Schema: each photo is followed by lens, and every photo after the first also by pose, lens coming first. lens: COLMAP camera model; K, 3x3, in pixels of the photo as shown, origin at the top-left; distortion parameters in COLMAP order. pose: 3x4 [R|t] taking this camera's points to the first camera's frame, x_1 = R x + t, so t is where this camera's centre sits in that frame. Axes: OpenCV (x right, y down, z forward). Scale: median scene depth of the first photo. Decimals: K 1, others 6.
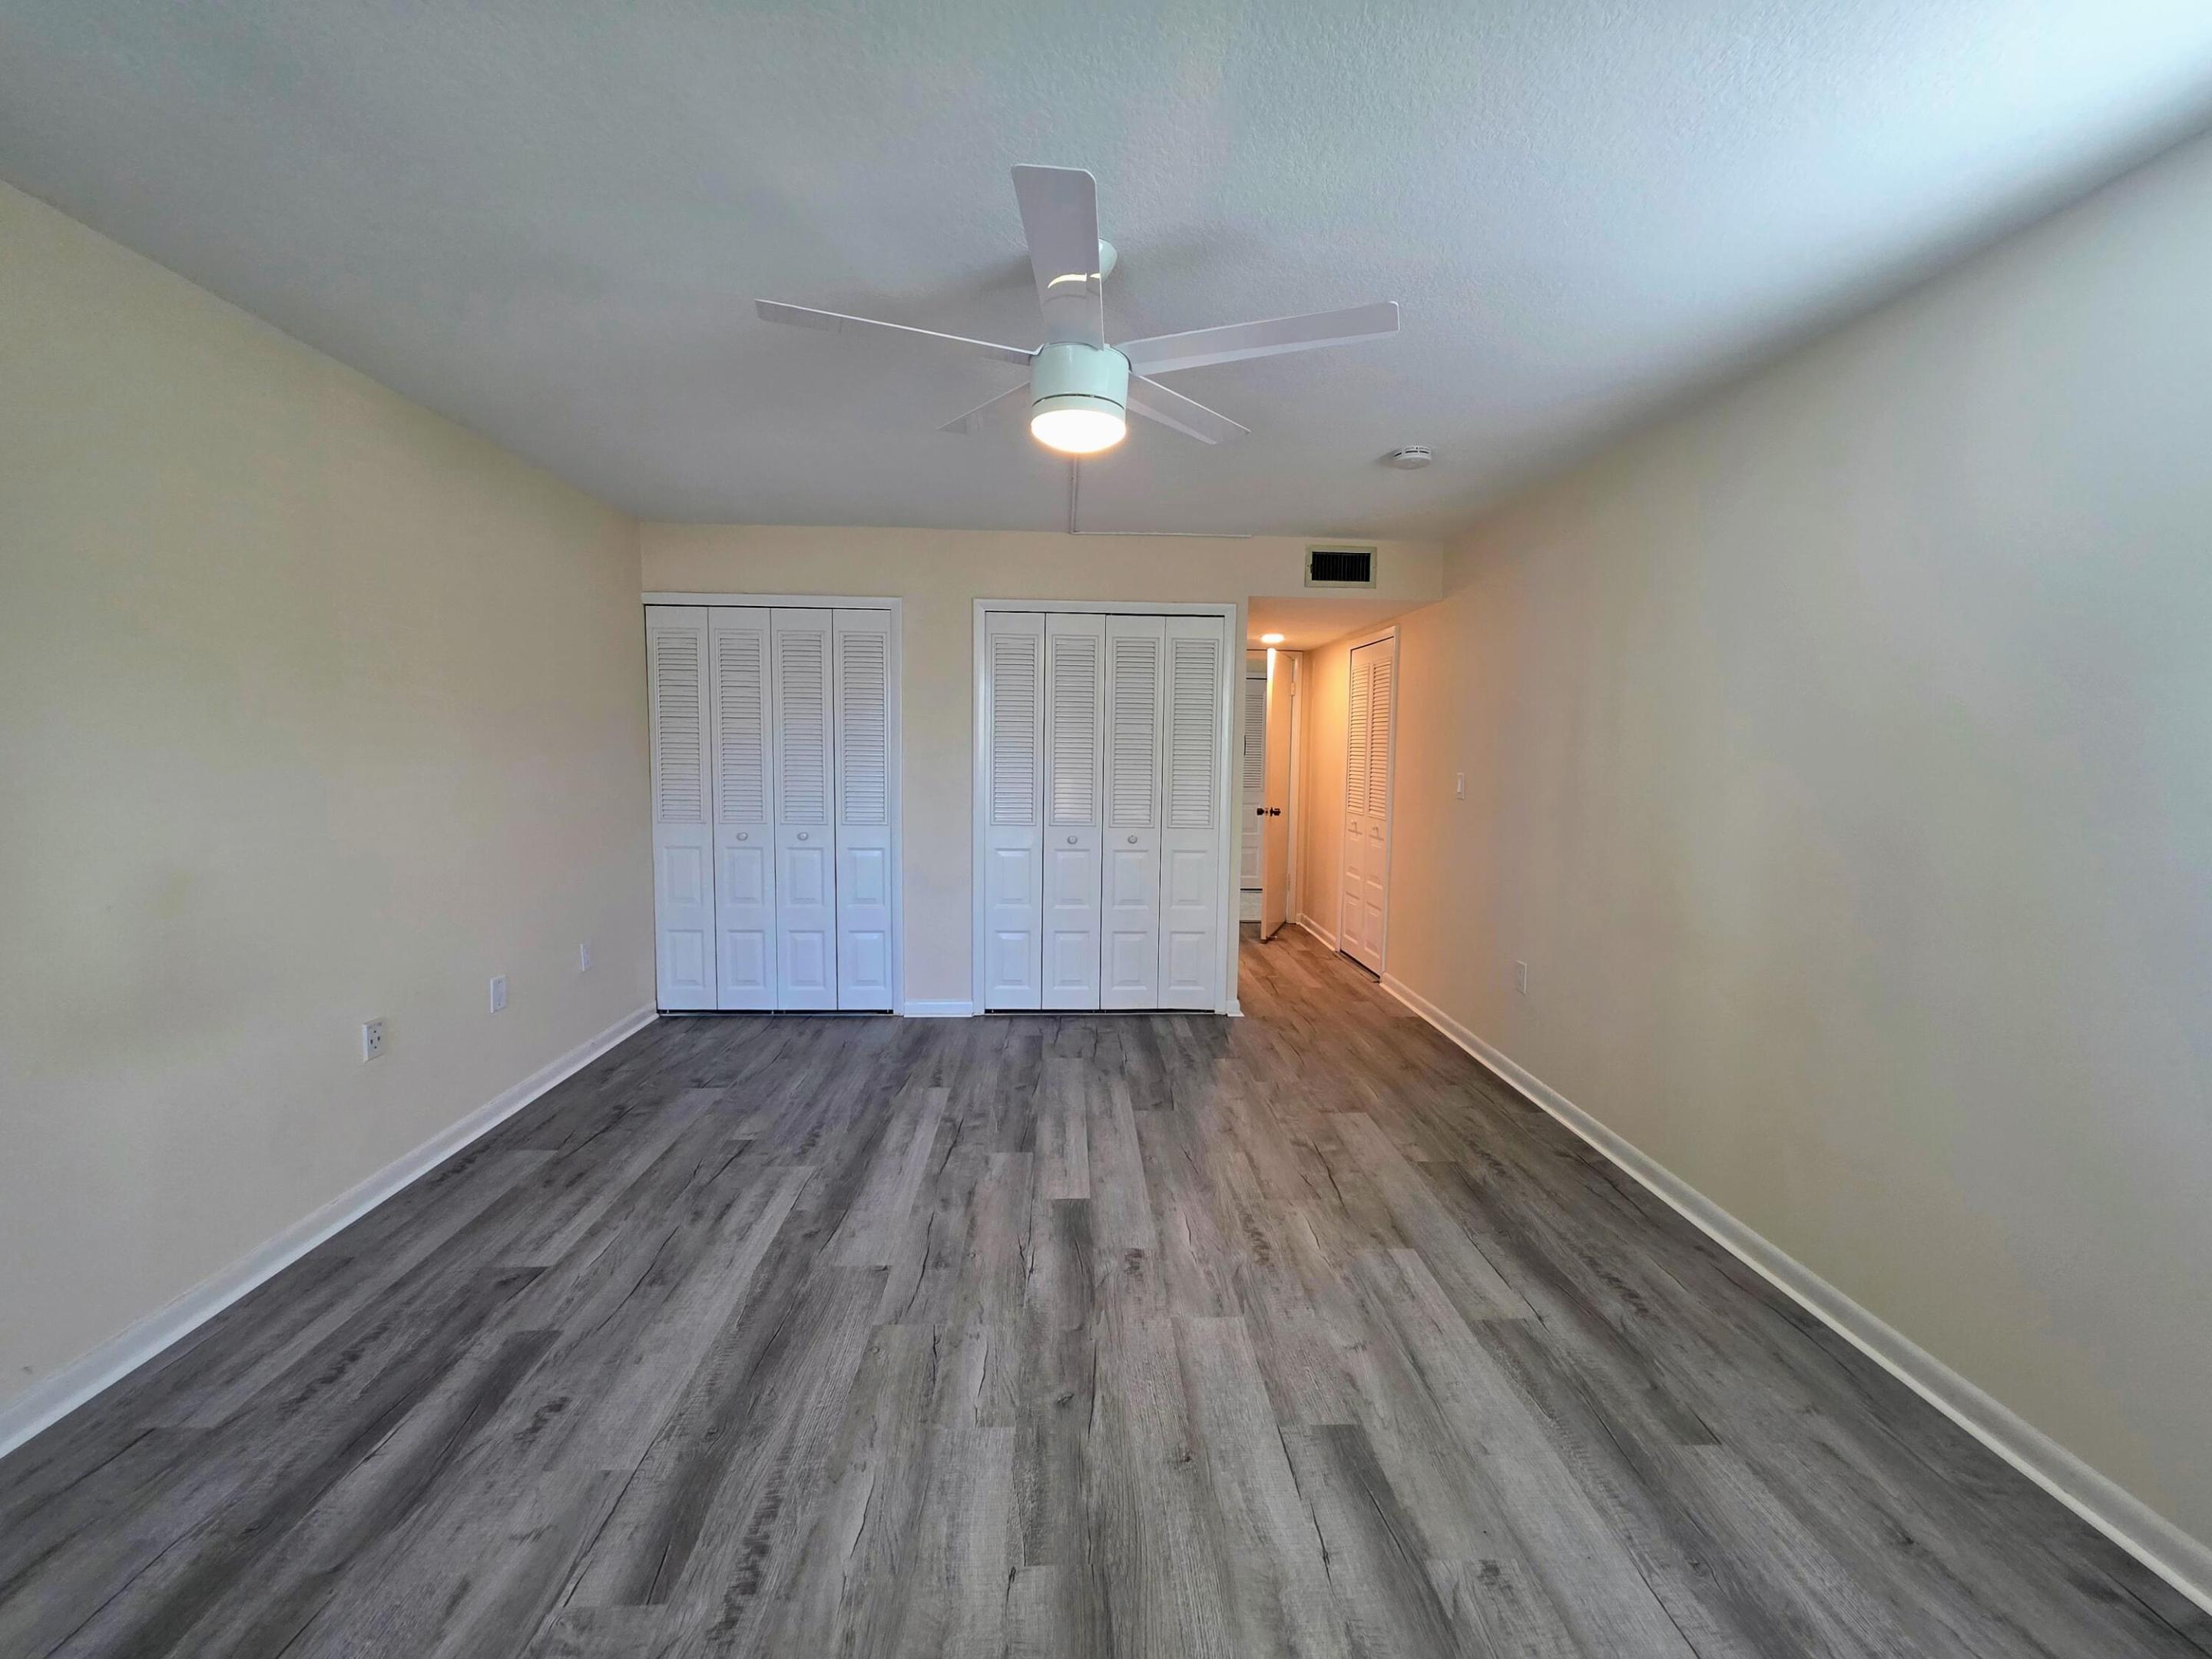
lens RADIAL K [[889.9, 0, 1111.6], [0, 889.9, 817.6], [0, 0, 1]] dist [-0.000710, 0.000429]
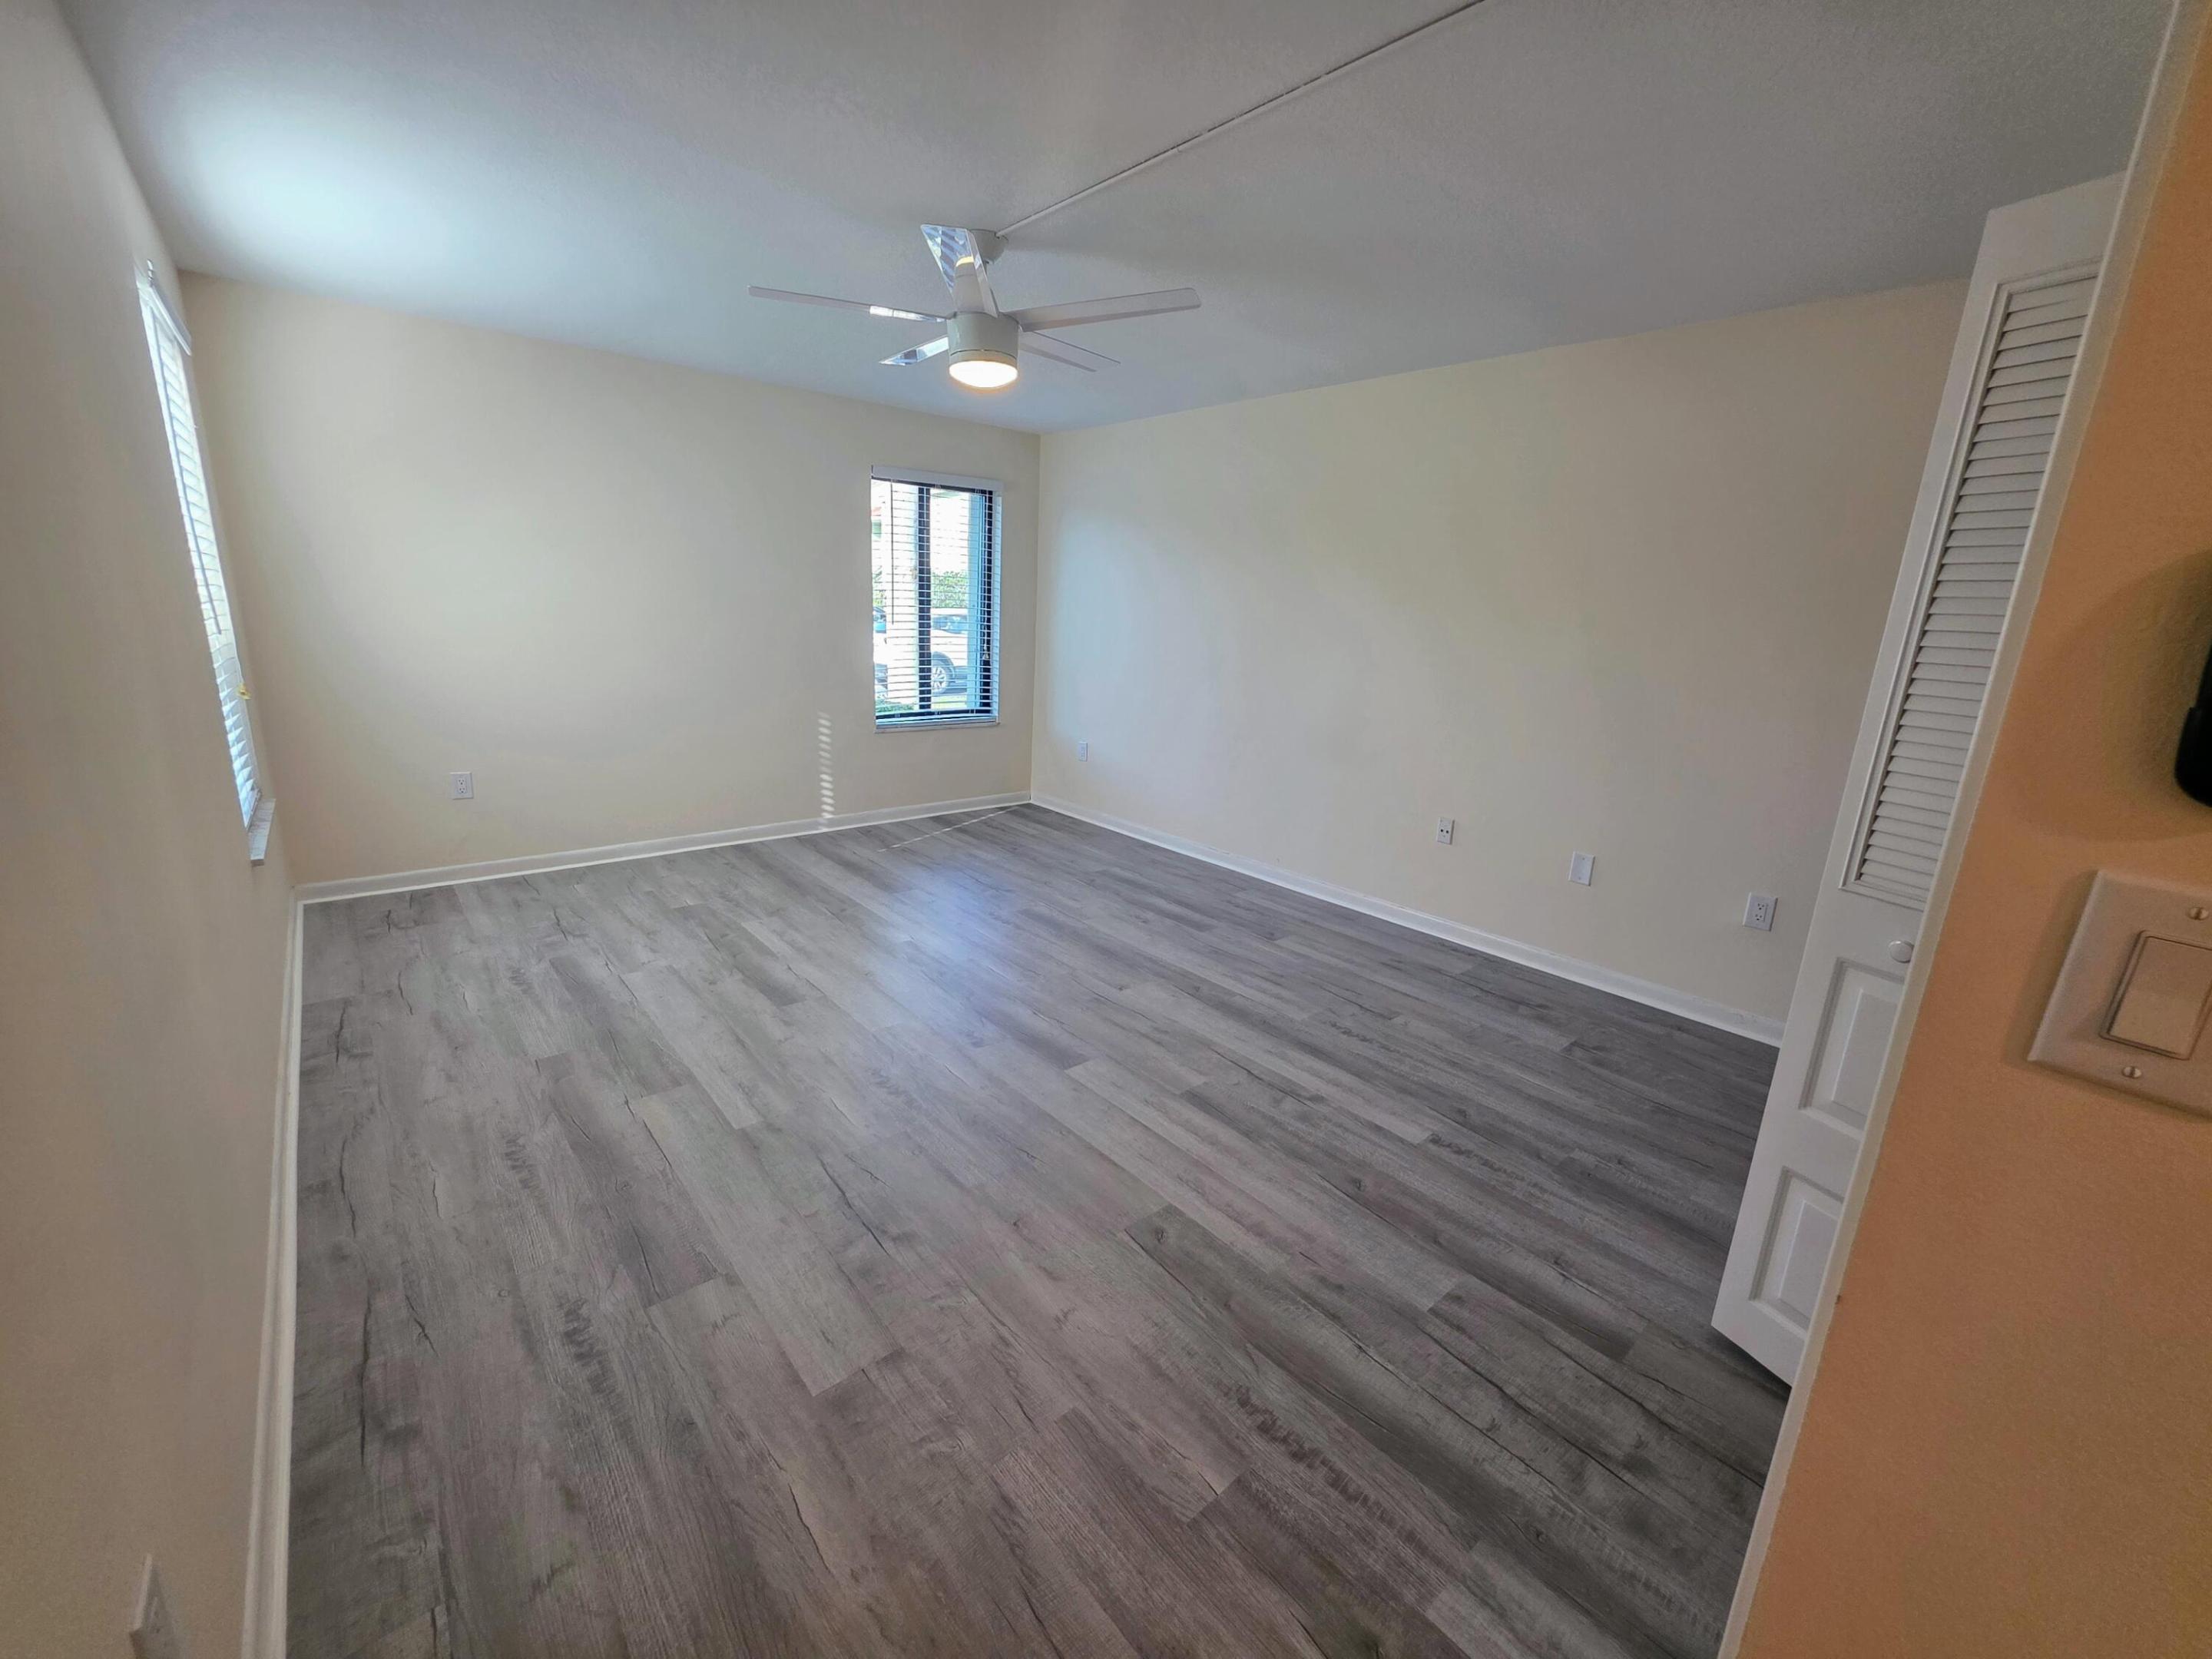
lens RADIAL K [[871.9, 0, 1106.0], [0, 871.9, 829.5], [0, 0, 1]] dist [-0.003086, 0.000260]
pose [[-0.783267, 0.110273, -0.611827, 0.540325], [-0.103029, 0.947509, 0.302673, -0.145616], [0.613089, 0.300110, -0.730792, 1.752553]]
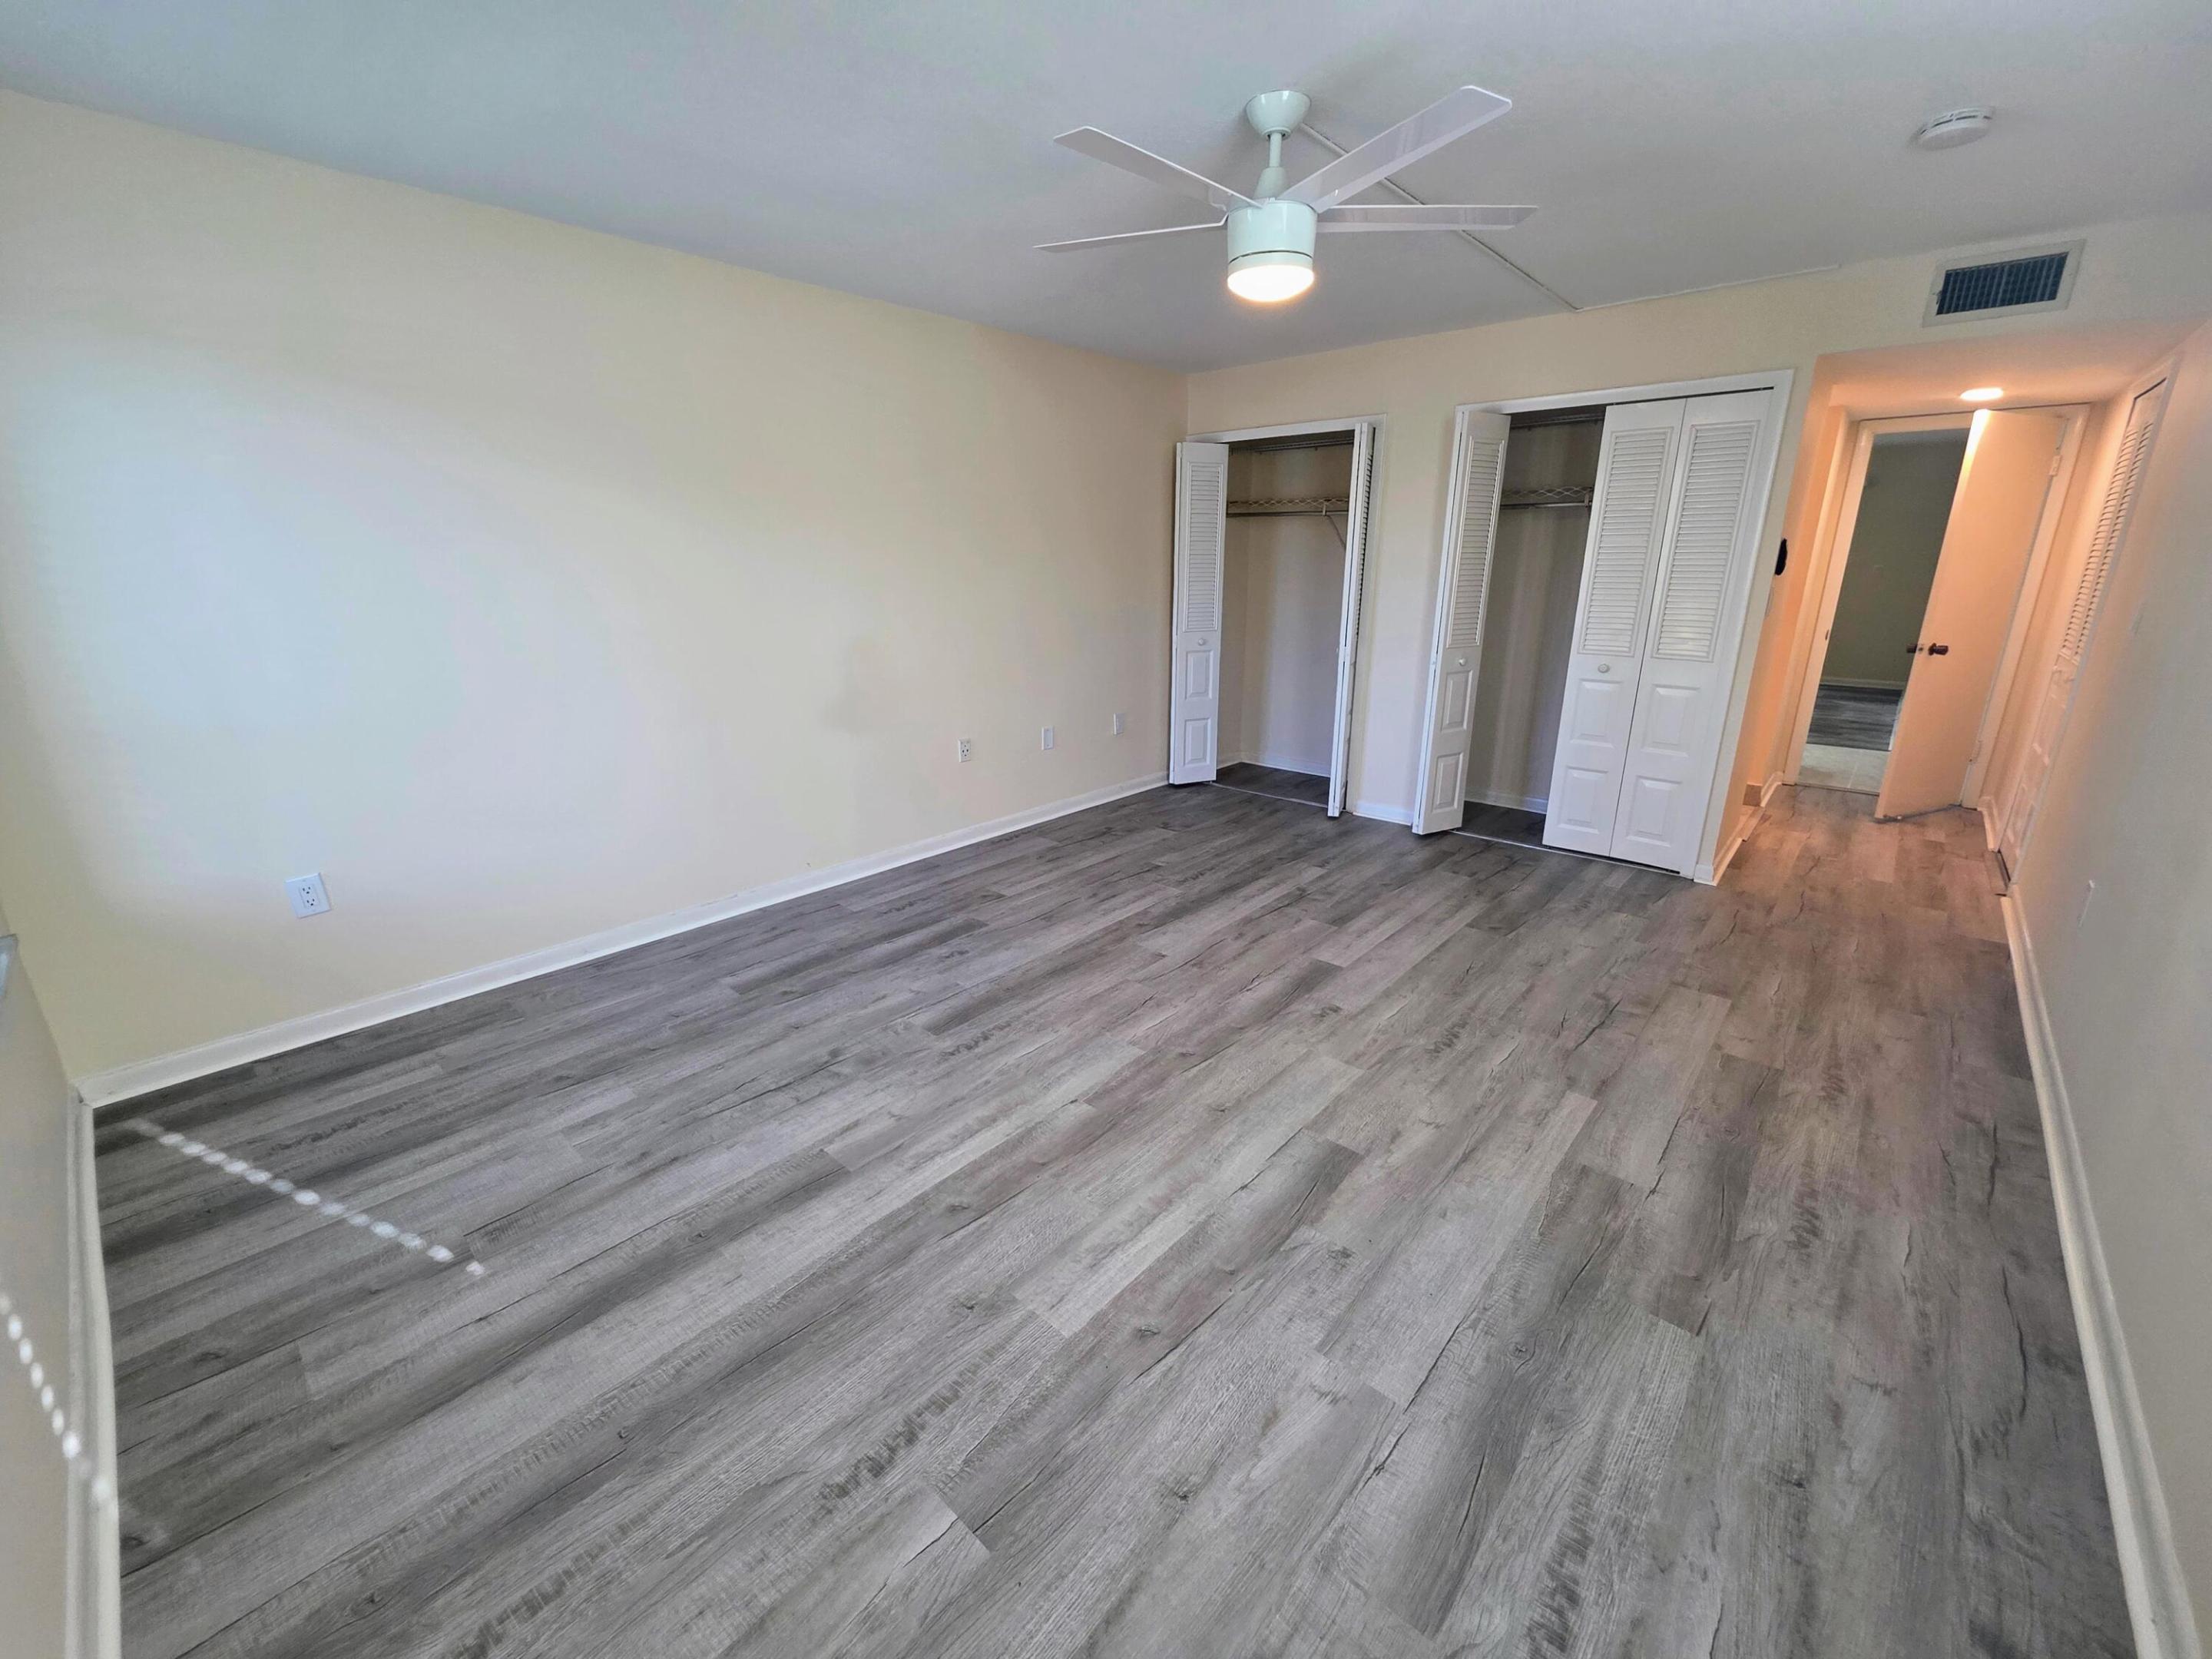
lens RADIAL K [[901.6, 0, 1097.7], [0, 901.6, 807.1], [0, 0, 1]] dist [0.000676, -0.000308]
pose [[0.708828, 0.174658, -0.683416, 0.541378], [-0.042657, 0.977701, 0.205624, -0.006869], [0.704091, -0.116599, 0.700472, -0.032338]]
